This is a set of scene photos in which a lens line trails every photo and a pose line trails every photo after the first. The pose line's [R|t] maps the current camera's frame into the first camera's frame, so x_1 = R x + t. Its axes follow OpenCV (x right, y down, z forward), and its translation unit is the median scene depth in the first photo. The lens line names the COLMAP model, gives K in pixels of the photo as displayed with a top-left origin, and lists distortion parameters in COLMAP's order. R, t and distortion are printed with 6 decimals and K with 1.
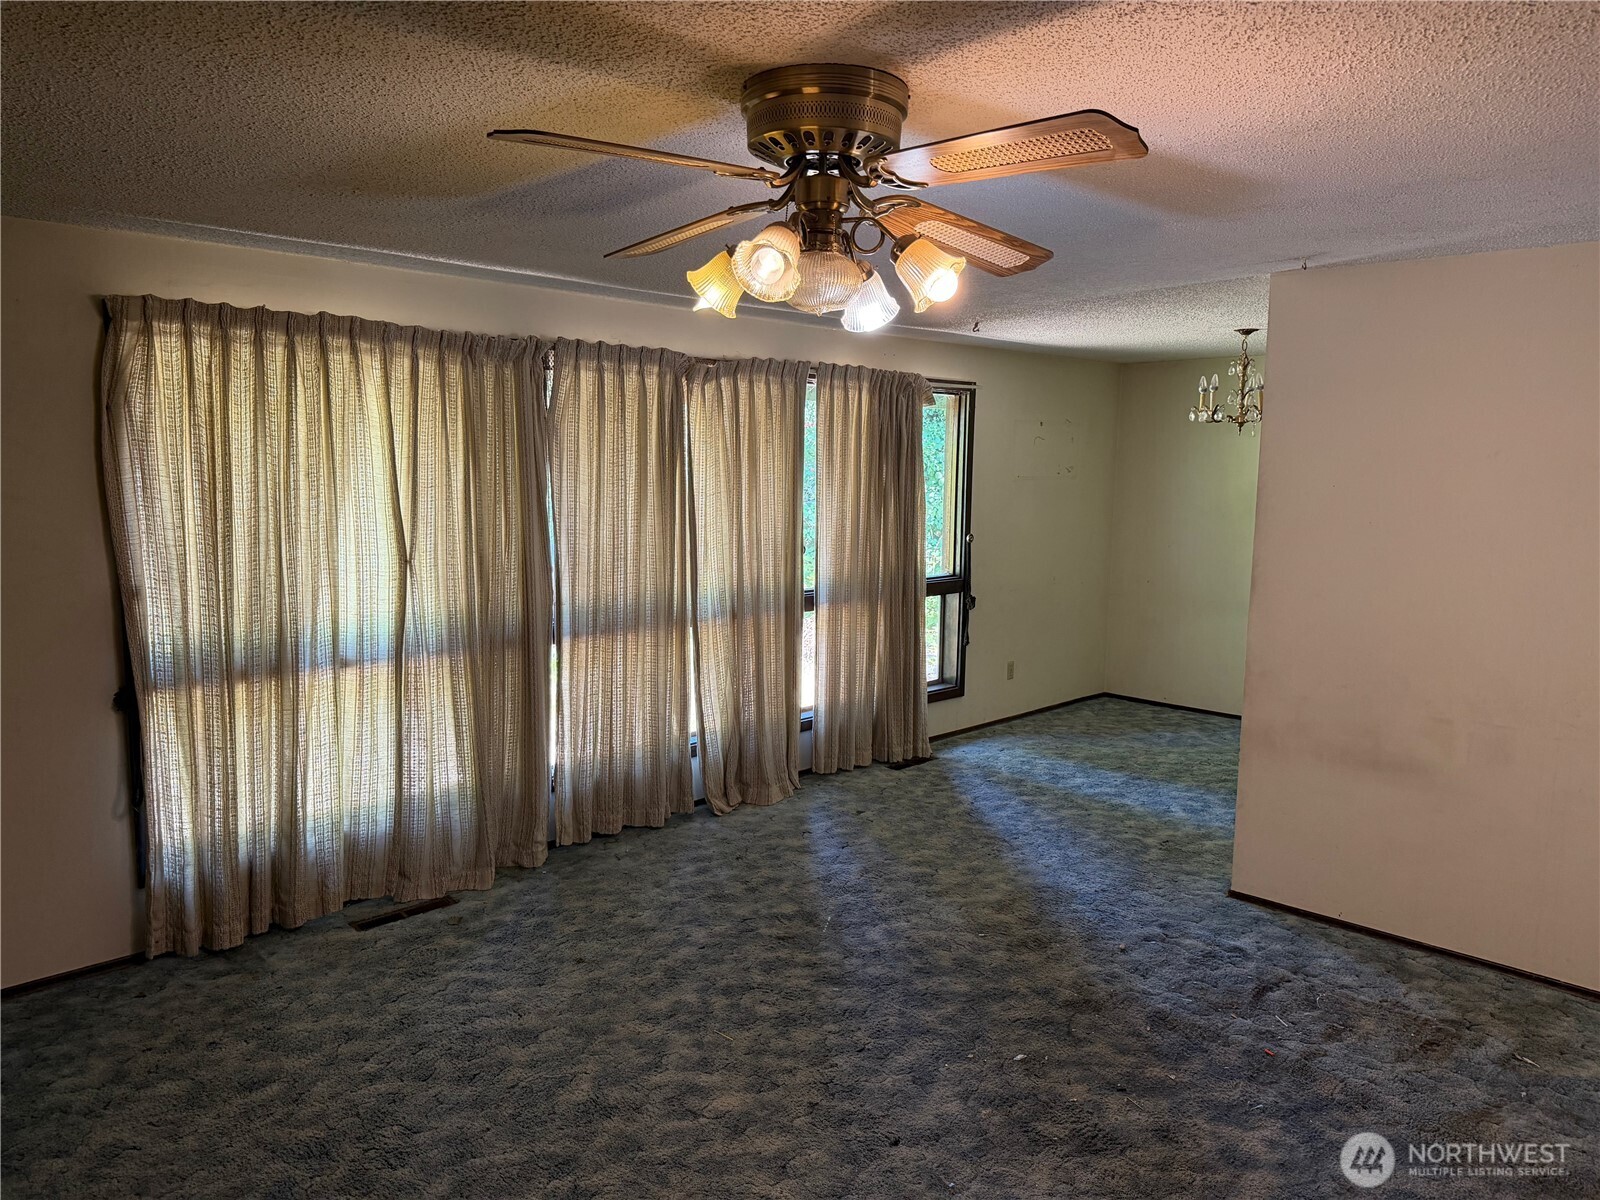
lens RADIAL K [[1110.3, 0, 800.0], [0, 1110.3, 600.0], [0, 0, 1]] dist [0.132819, -0.272239]
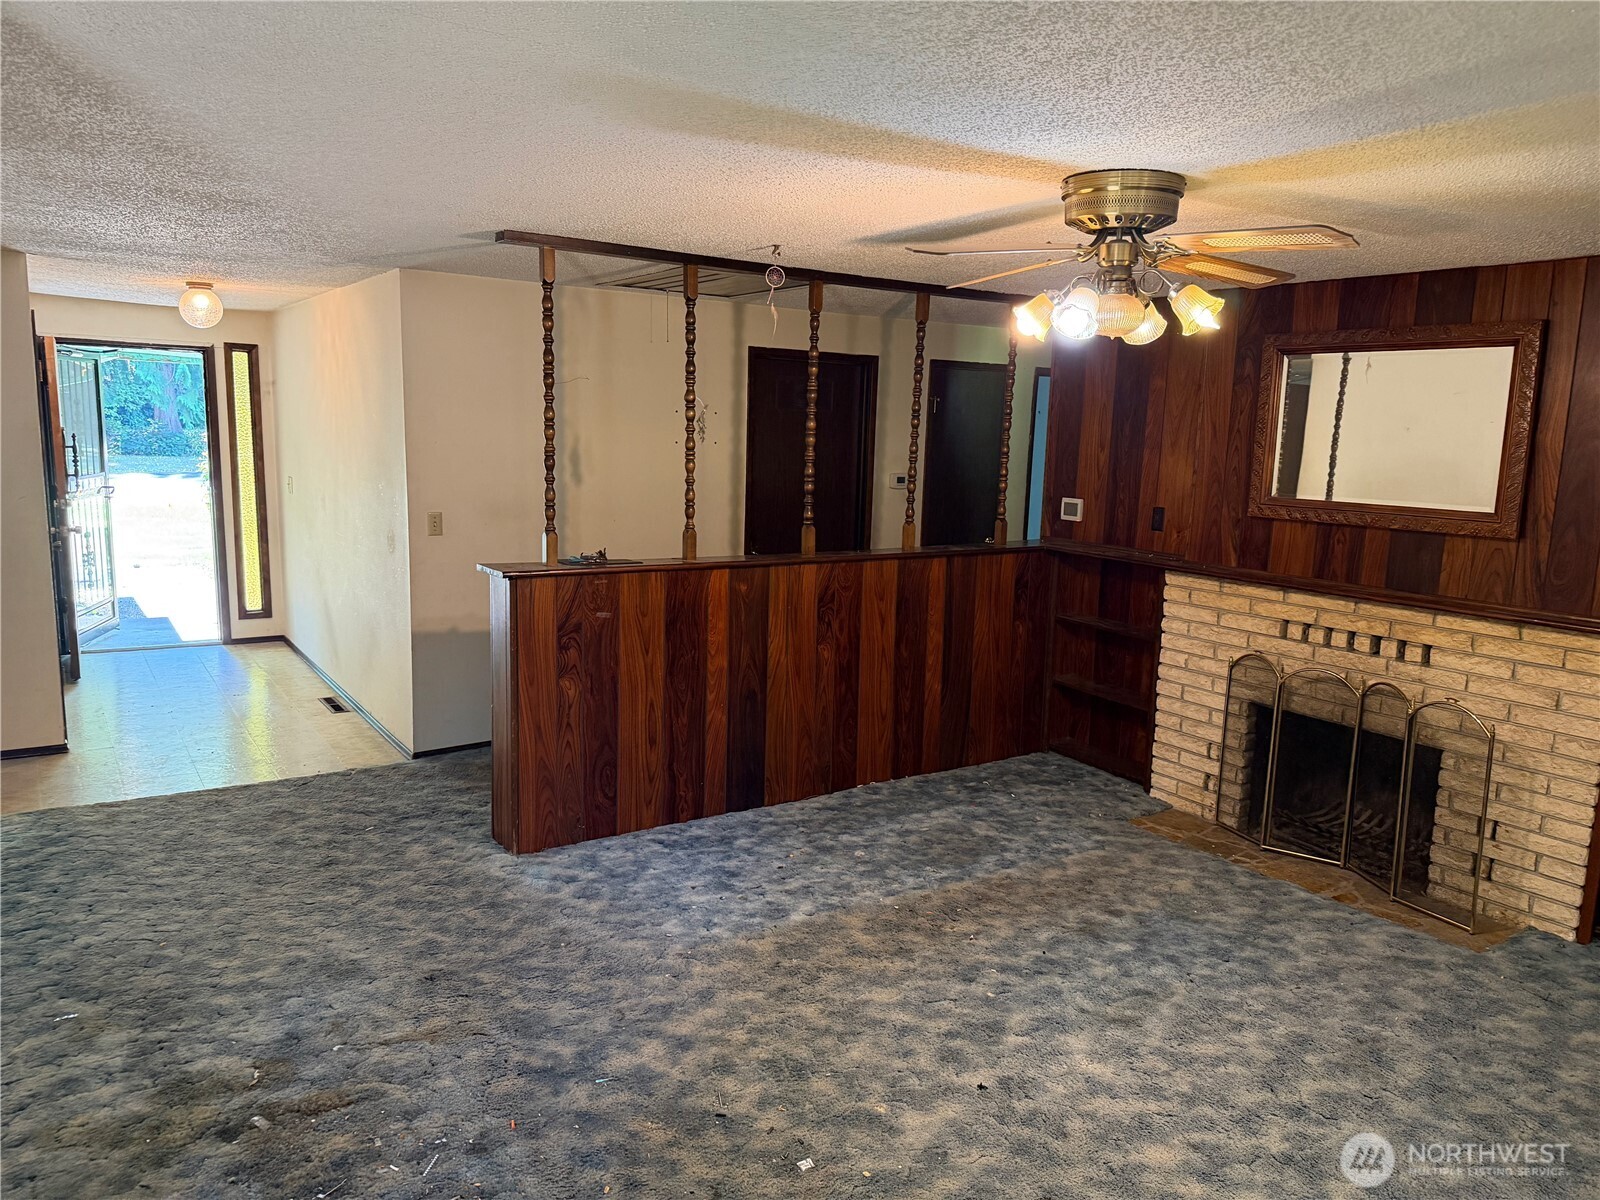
lens RADIAL K [[1140.4, 0, 800.0], [0, 1140.4, 600.0], [0, 0, 1]] dist [0.083031, -0.068301]
pose [[-0.976581, -0.068630, 0.203908, 0.041037], [-0.010269, 0.961548, 0.274446, -0.170007], [-0.214903, 0.265925, -0.939734, 1.278914]]
